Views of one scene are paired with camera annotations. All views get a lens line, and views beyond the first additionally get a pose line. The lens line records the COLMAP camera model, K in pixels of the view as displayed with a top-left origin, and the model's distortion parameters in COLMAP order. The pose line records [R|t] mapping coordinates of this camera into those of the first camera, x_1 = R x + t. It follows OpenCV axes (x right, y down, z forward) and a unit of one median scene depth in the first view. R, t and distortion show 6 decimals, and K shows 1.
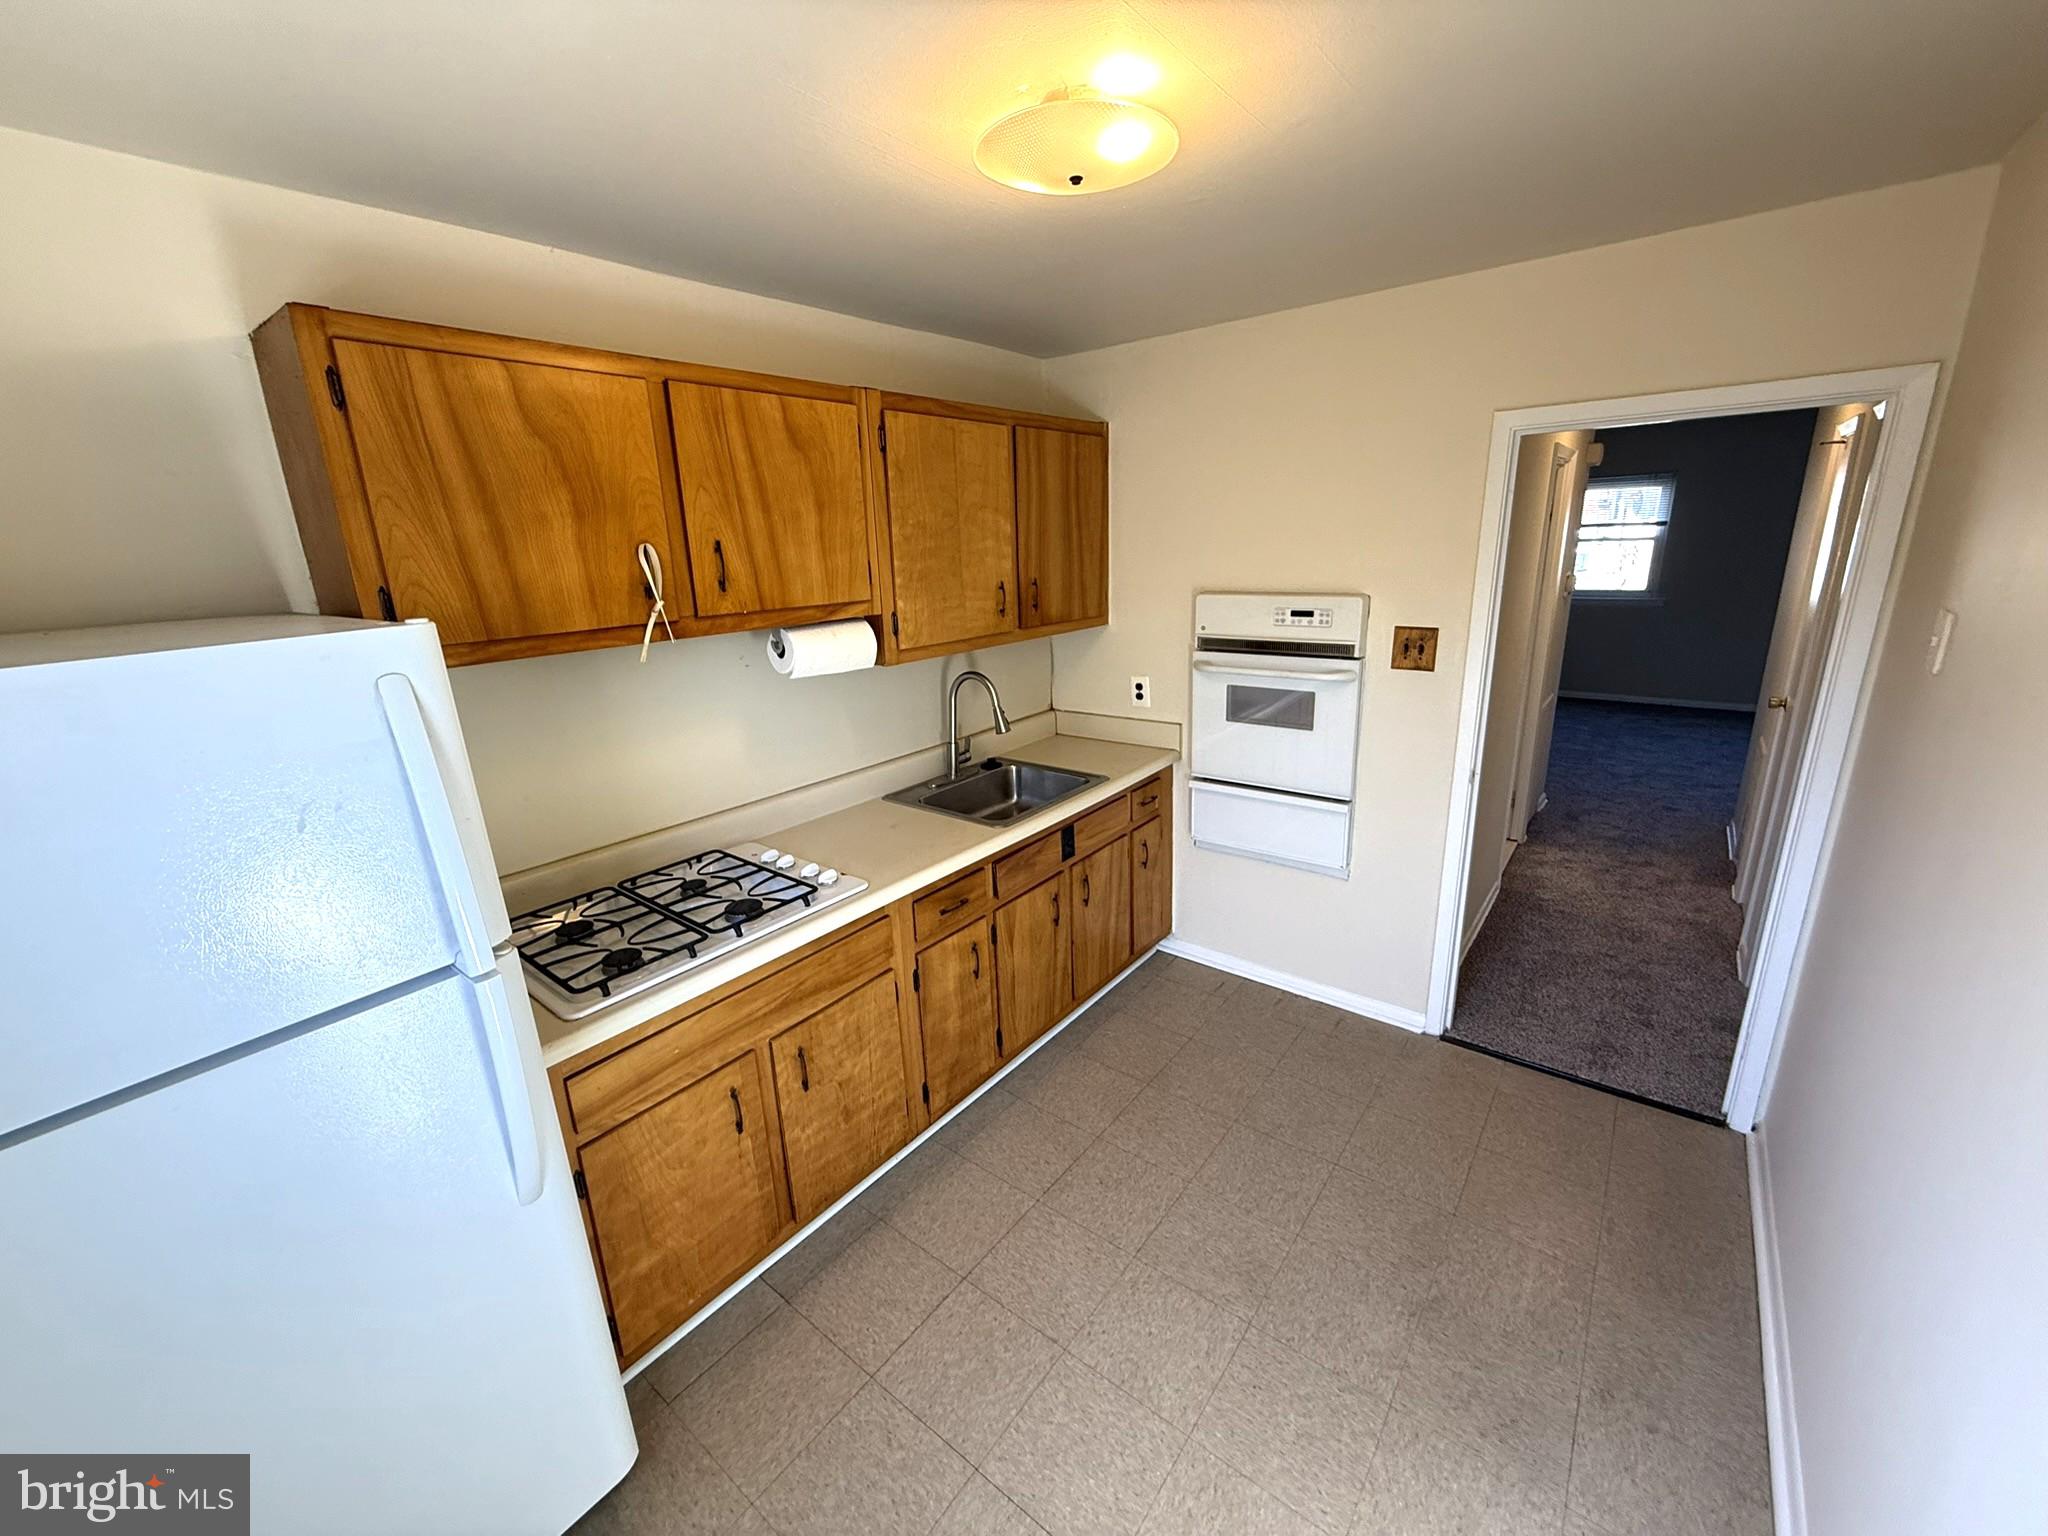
lens RADIAL K [[824.1, 0, 1017.7], [0, 824.1, 768.3], [0, 0, 1]] dist [0.004179, 0.000154]
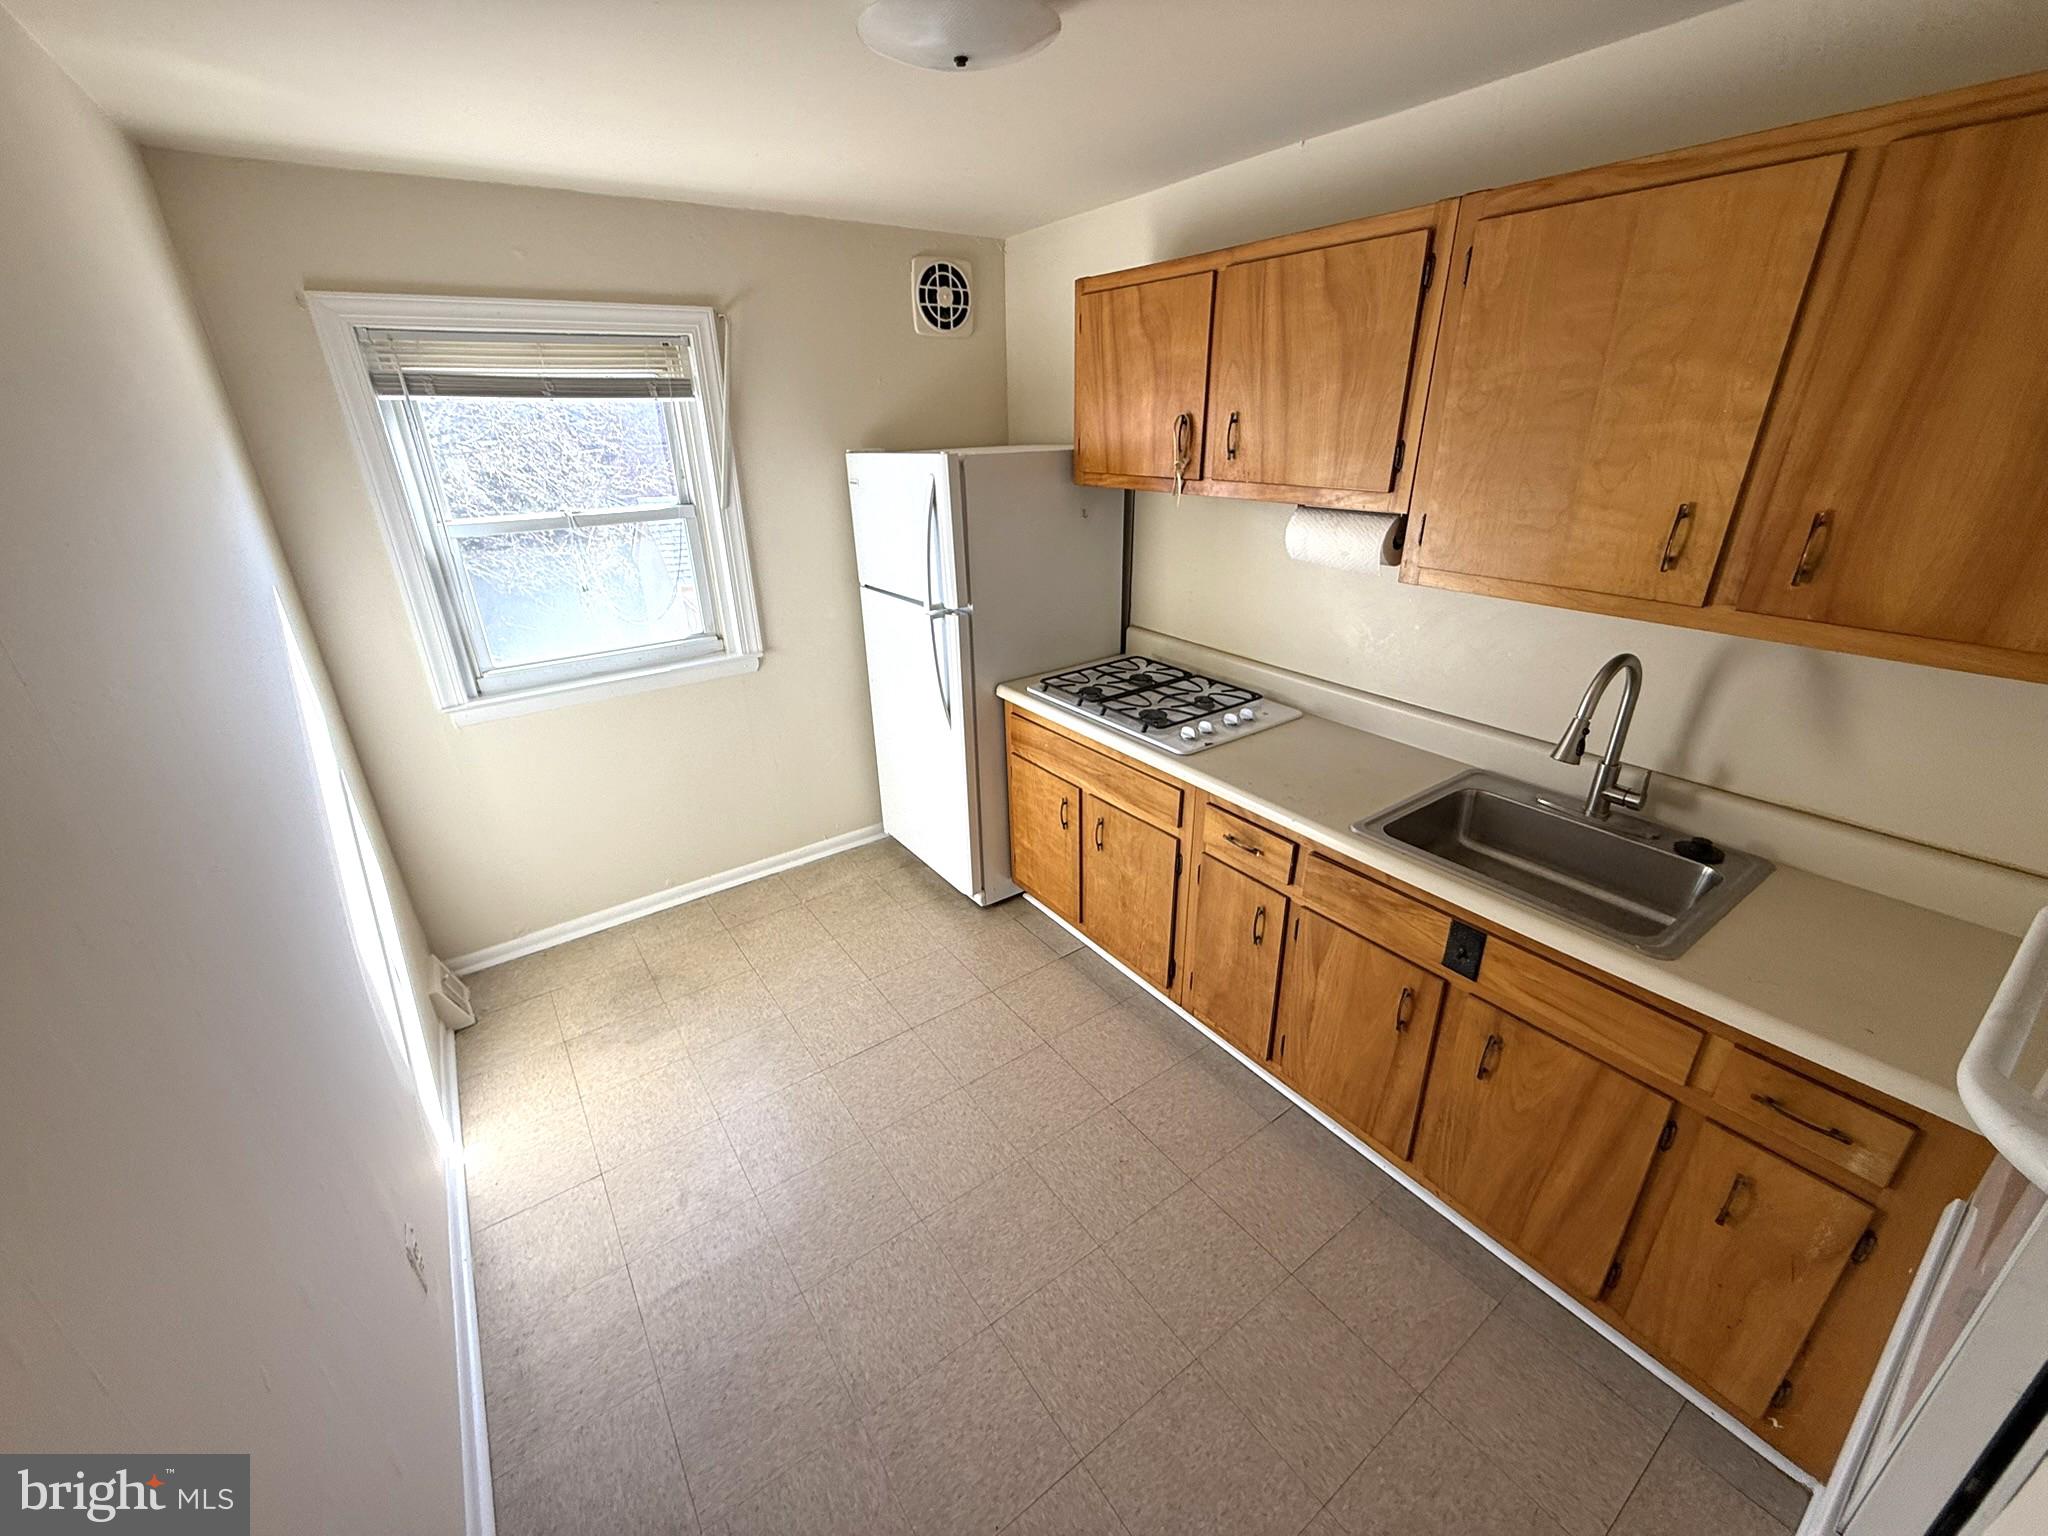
lens RADIAL K [[824.1, 0, 1017.2], [0, 824.1, 768.5], [0, 0, 1]] dist [0.004179, 0.000154]
pose [[-0.294112, 0.418567, -0.859243, 0.768972], [-0.226567, 0.842848, 0.488133, -0.300565], [0.928528, 0.338243, -0.153058, 0.913179]]
